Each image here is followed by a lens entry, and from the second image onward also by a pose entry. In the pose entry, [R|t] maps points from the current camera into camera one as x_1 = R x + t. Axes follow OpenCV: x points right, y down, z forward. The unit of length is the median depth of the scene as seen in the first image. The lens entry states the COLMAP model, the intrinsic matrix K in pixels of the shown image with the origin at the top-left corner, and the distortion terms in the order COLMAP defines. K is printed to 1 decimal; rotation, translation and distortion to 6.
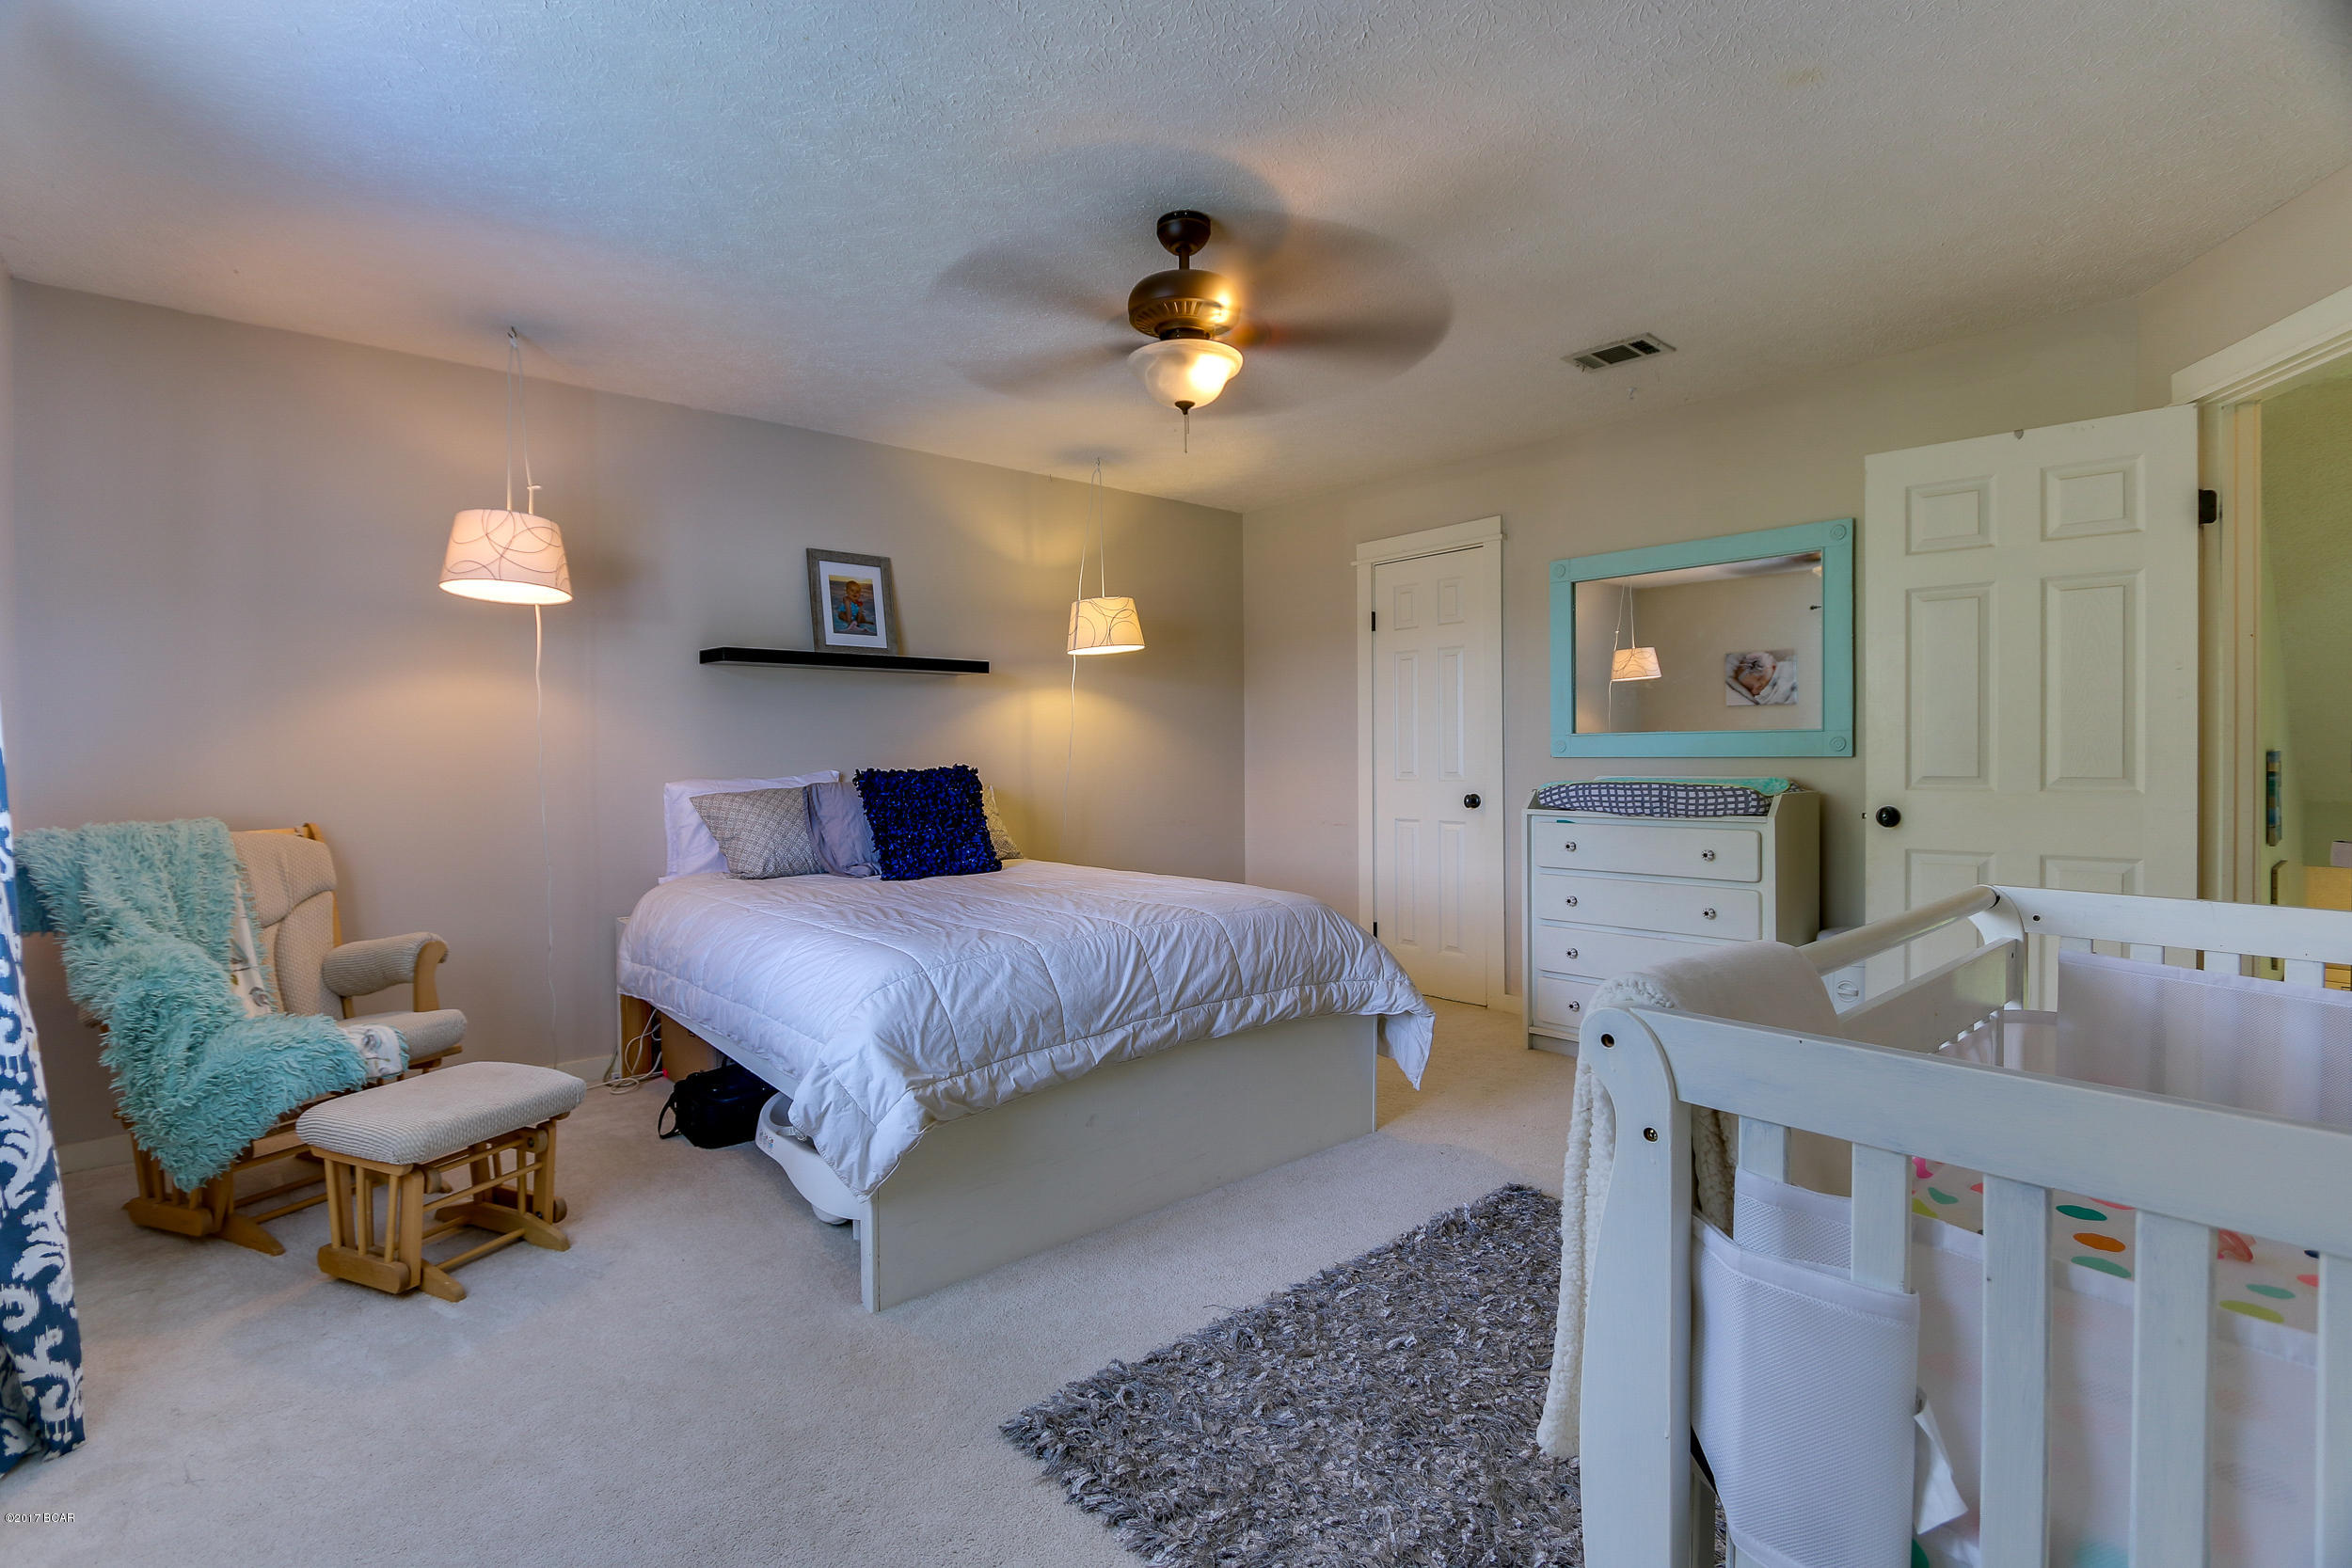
lens RADIAL K [[1083.2, 0, 1158.9], [0, 1083.2, 780.1], [0, 0, 1]] dist [-0.016087, 0.000684]
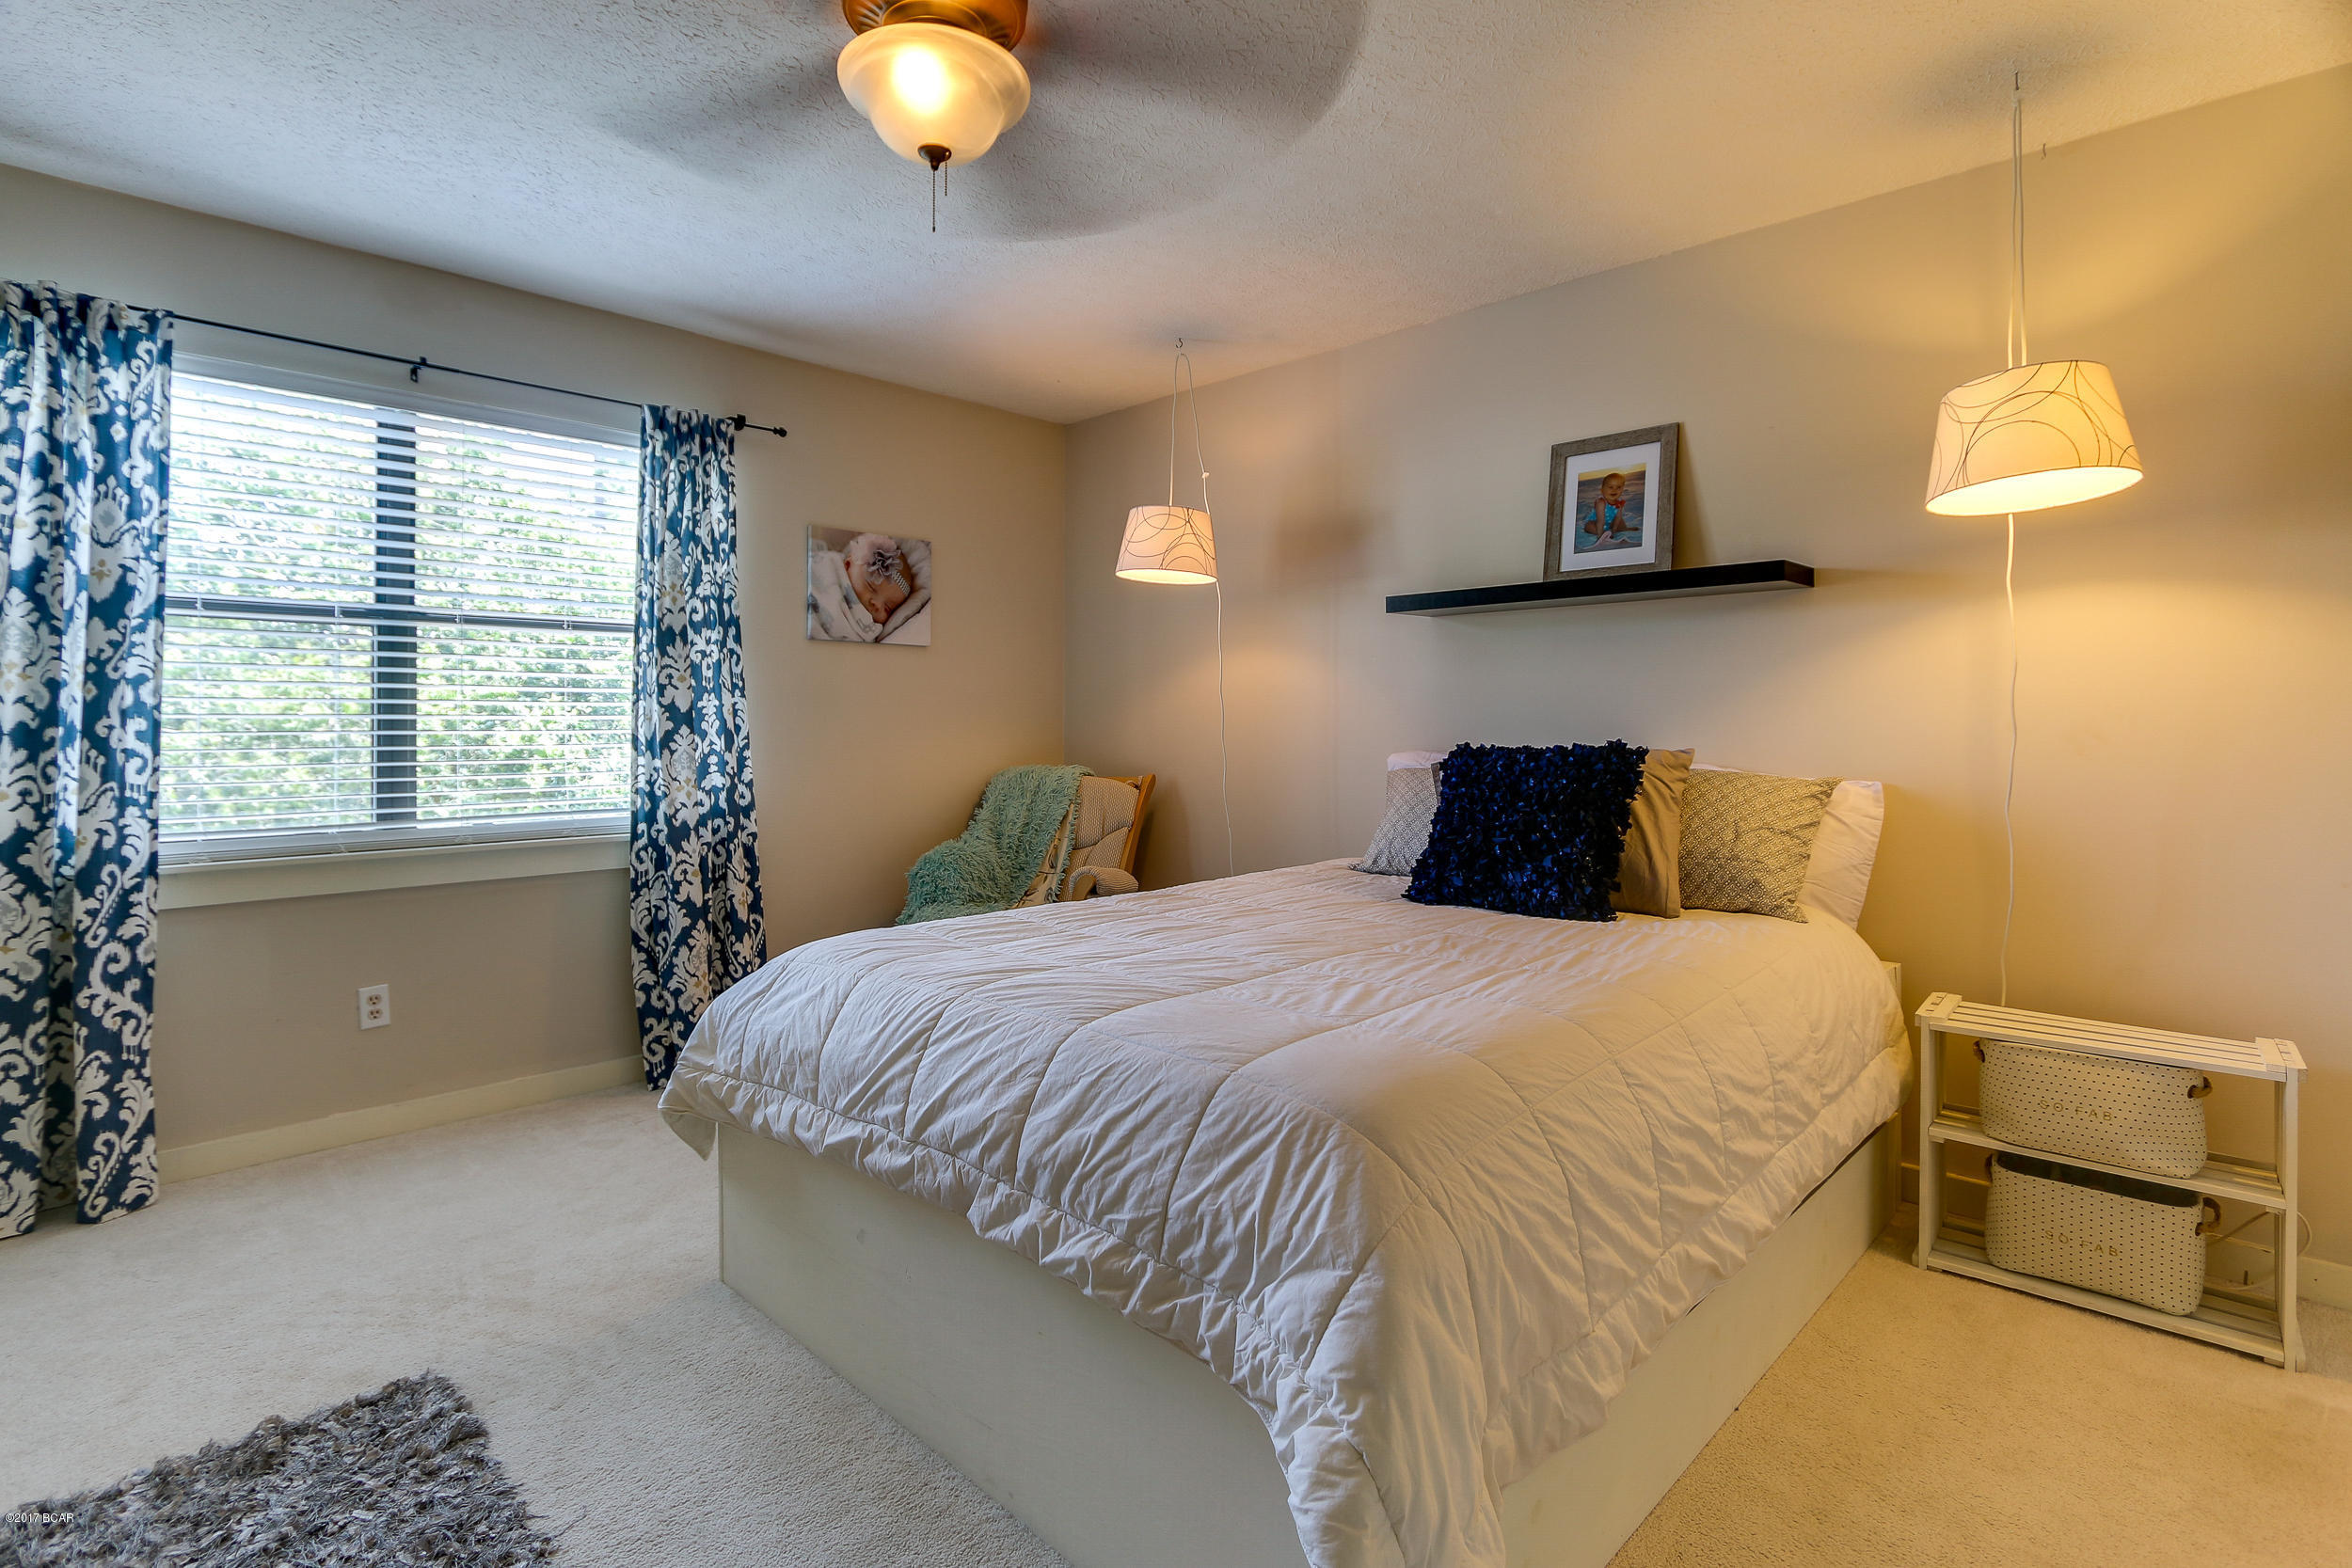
lens RADIAL K [[1094.1, 0, 1154.2], [0, 1094.1, 745.0], [0, 0, 1]] dist [-0.015651, 0.000782]
pose [[0.101038, 0.026255, -0.994536, 0.399584], [-0.020517, 0.999494, 0.024302, -0.021157], [0.994671, 0.017949, 0.101525, 0.656595]]
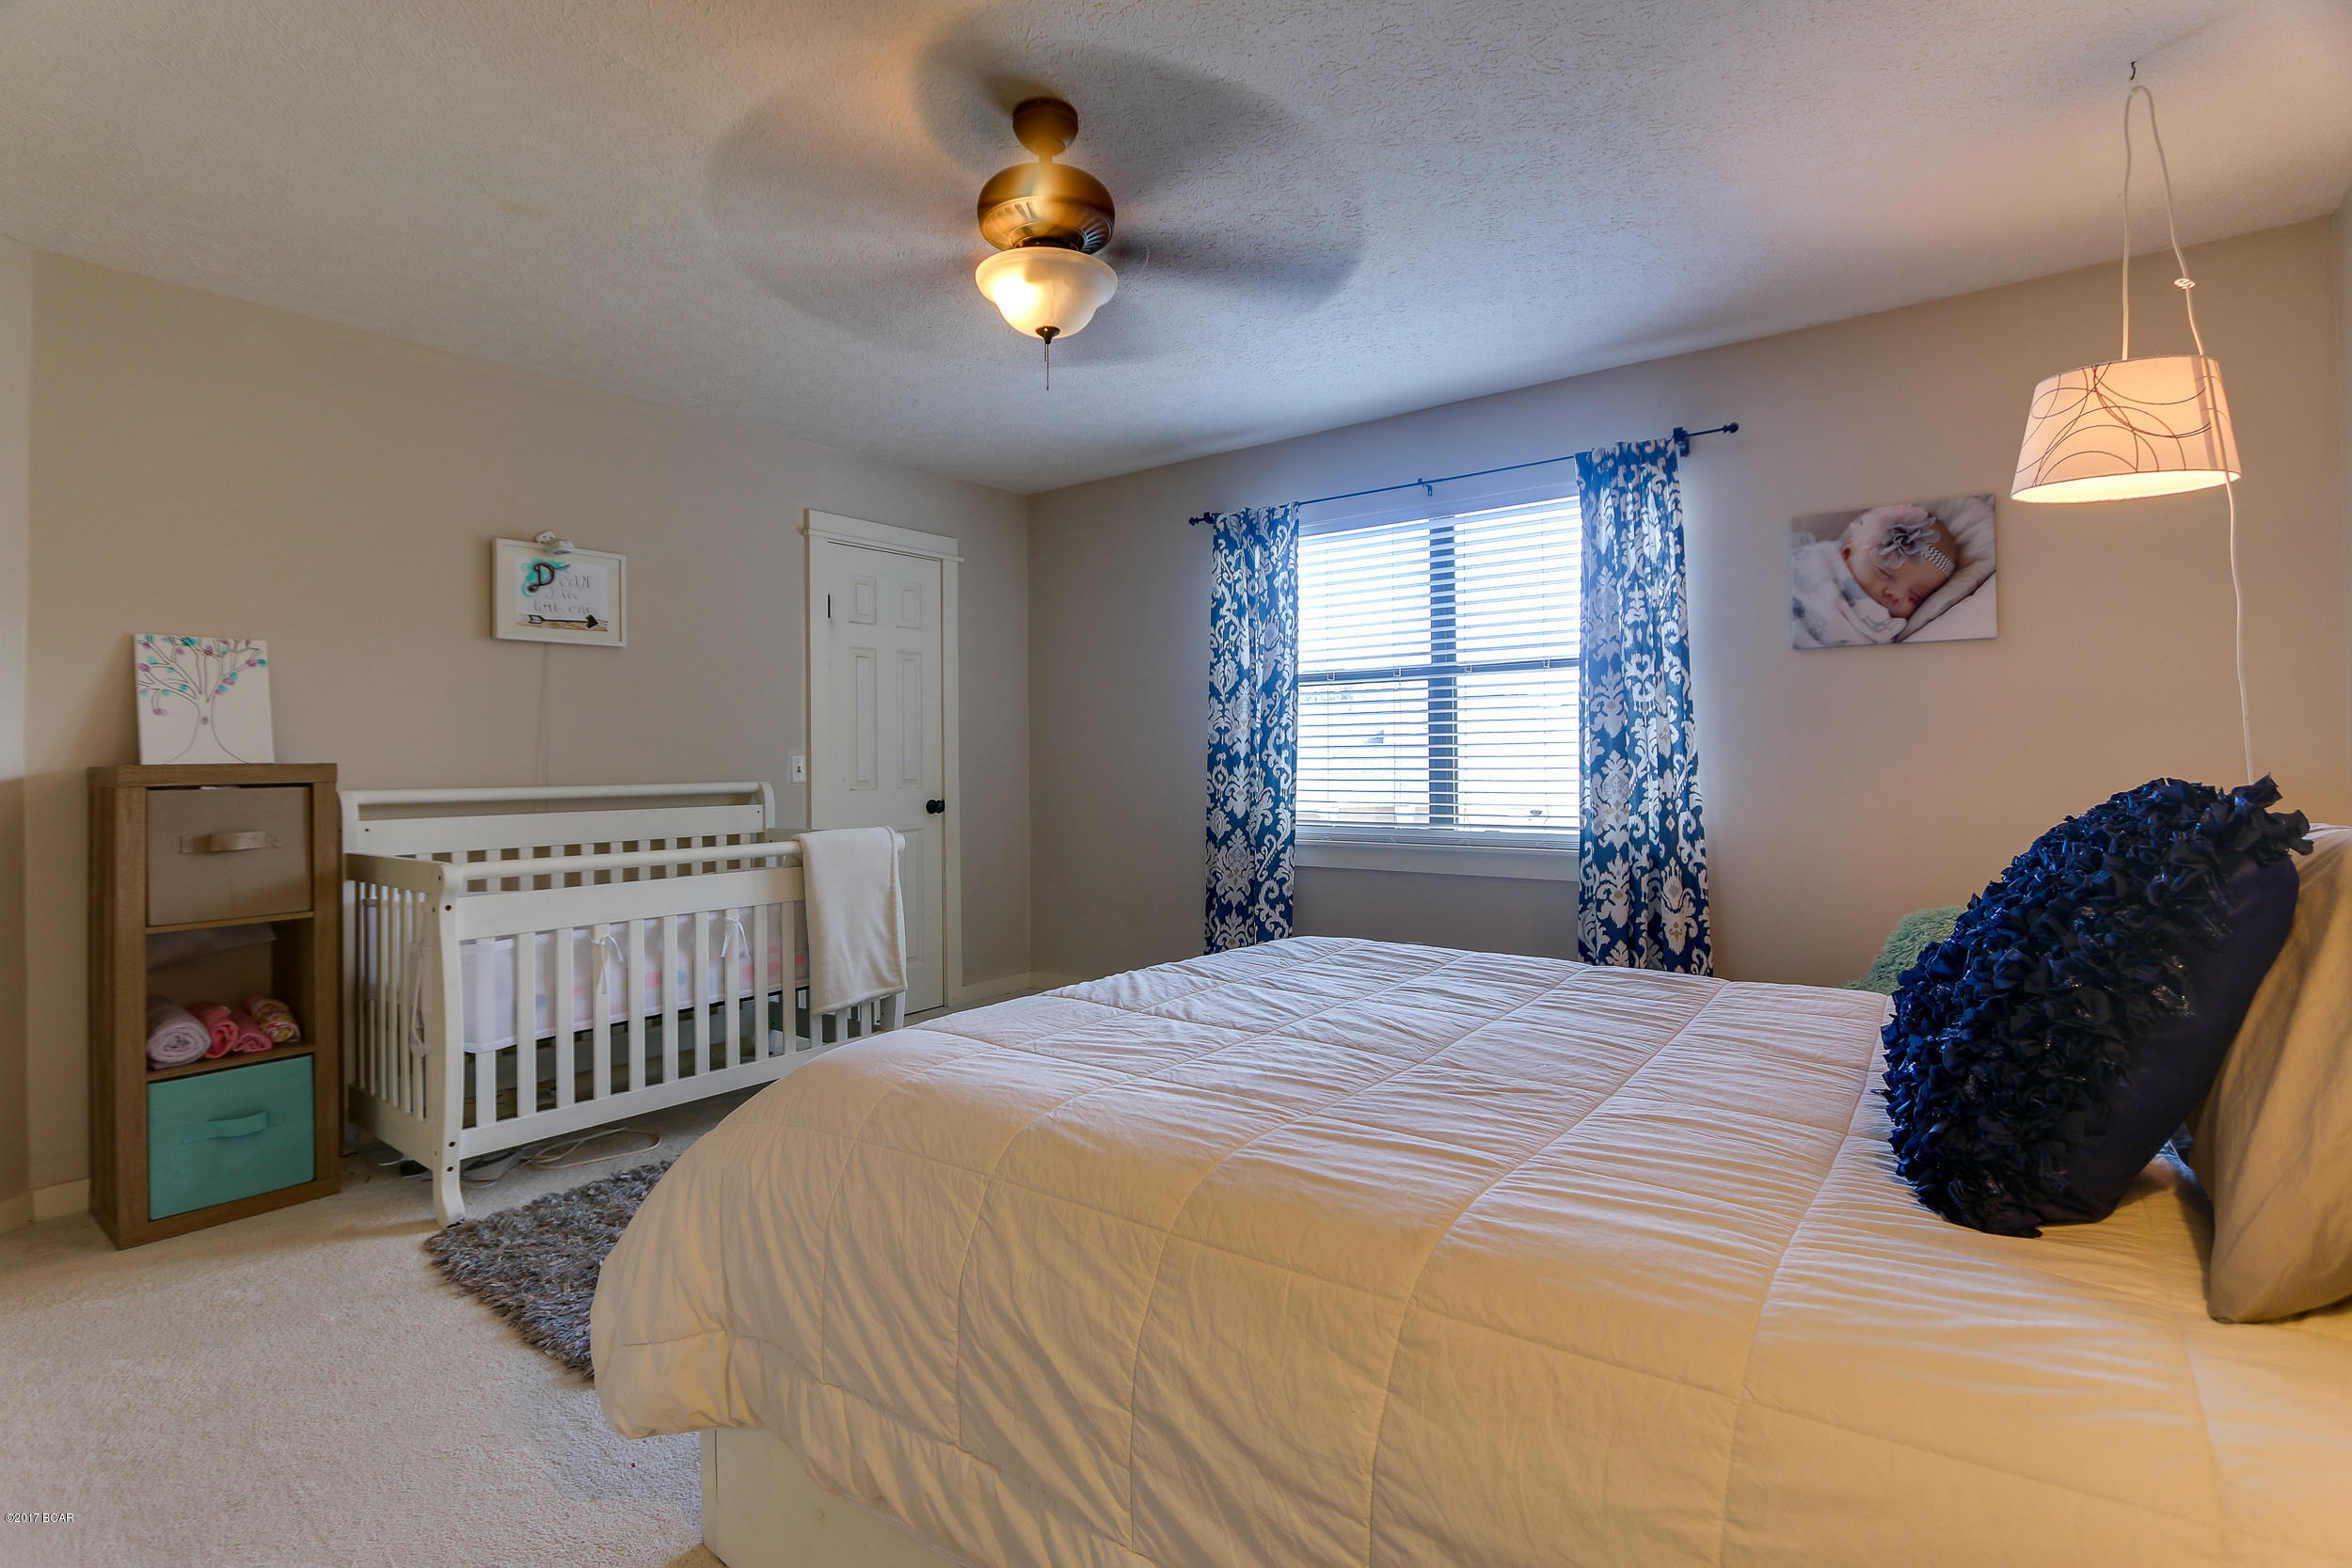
lens RADIAL K [[1083.2, 0, 1158.9], [0, 1083.2, 780.1], [0, 0, 1]] dist [-0.016087, 0.000684]
pose [[-0.973896, 0.021803, -0.225945, 0.082672], [0.012884, 0.999081, 0.040875, -0.024720], [0.226628, 0.036897, -0.973282, 1.126972]]
